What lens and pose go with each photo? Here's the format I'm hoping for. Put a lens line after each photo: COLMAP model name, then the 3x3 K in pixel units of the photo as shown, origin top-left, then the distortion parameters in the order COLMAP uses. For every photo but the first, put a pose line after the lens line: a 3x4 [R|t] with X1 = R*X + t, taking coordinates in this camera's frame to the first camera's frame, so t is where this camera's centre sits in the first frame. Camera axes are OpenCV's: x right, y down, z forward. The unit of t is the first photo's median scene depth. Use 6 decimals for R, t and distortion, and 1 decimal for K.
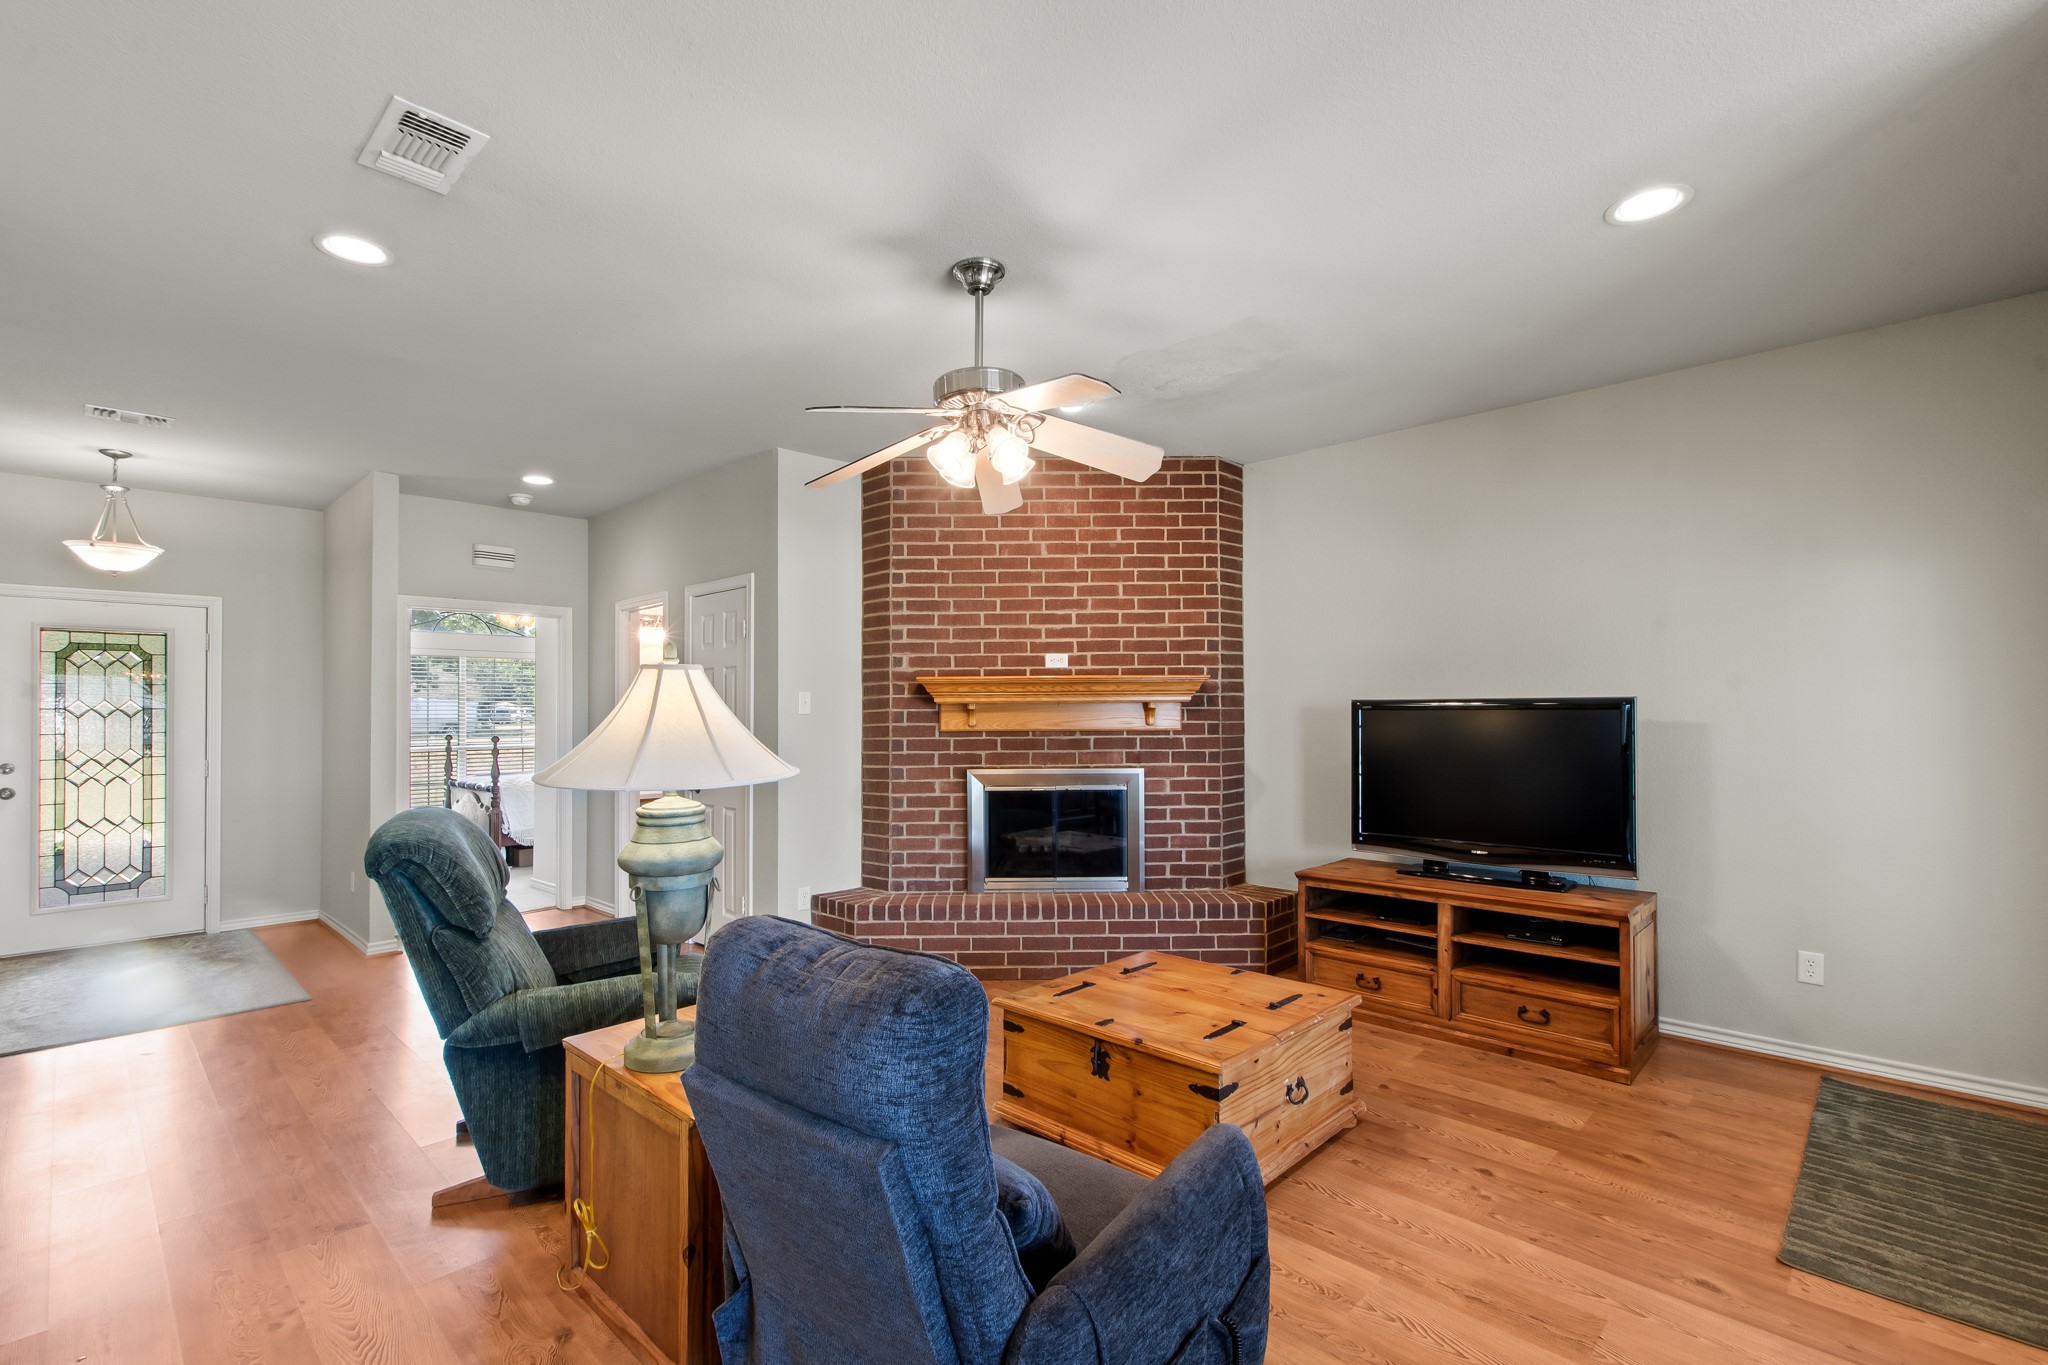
lens RADIAL K [[901.7, 0, 1012.2], [0, 901.7, 700.2], [0, 0, 1]] dist [0.005027, -0.001641]
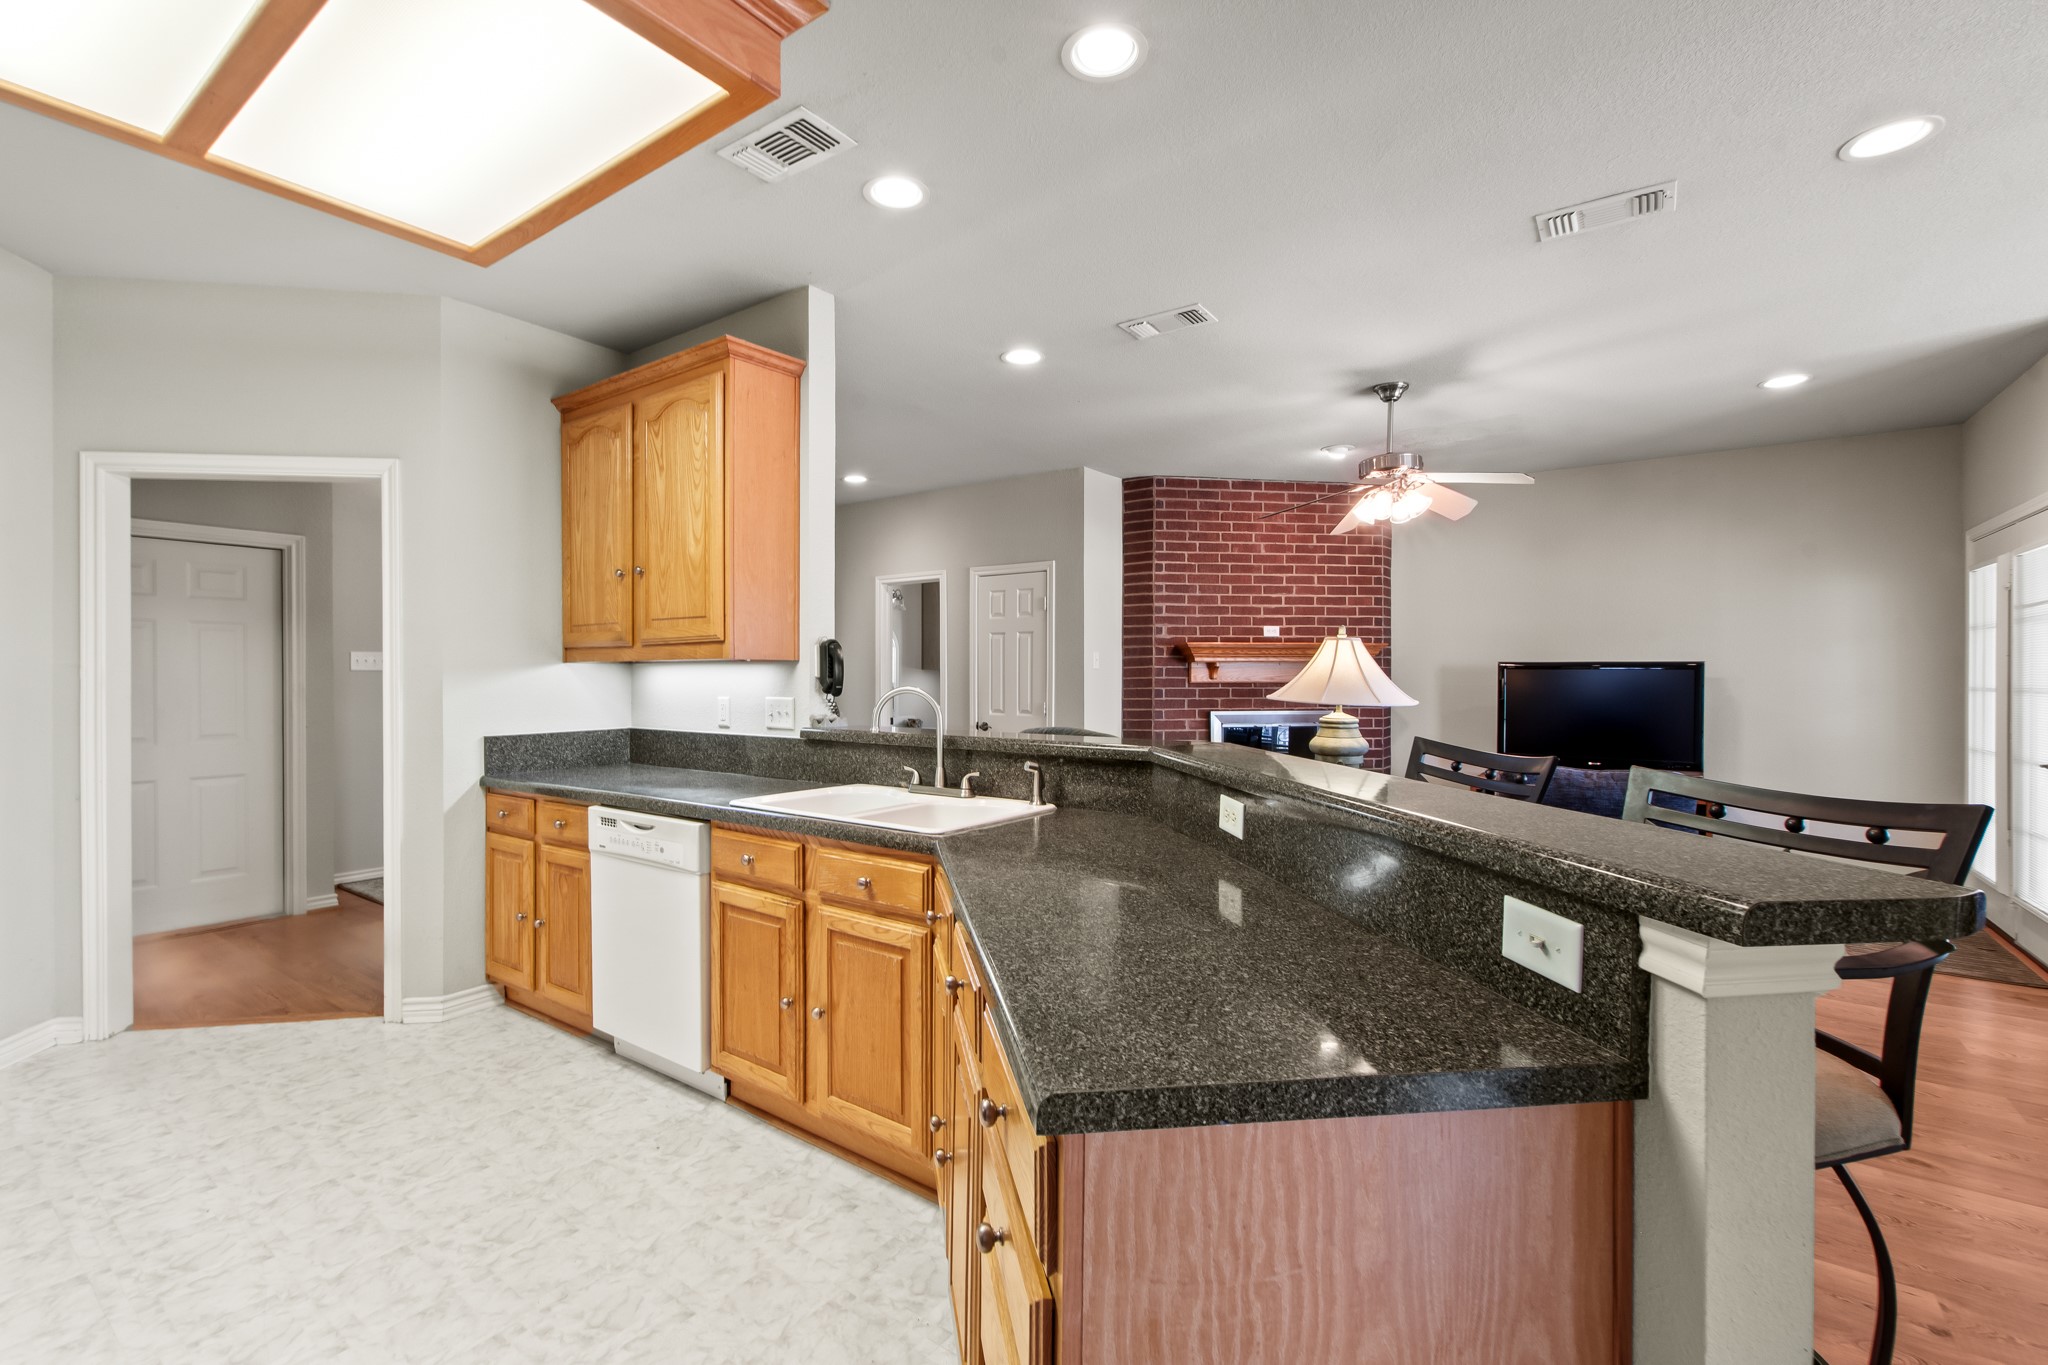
lens RADIAL K [[901.7, 0, 984.7], [0, 901.7, 678.0], [0, 0, 1]] dist [0.005027, -0.001641]
pose [[0.990219, 0.007200, 0.139339, -0.564151], [-0.009552, 0.999823, 0.016221, 0.008171], [-0.139198, -0.017393, 0.990112, -0.280288]]
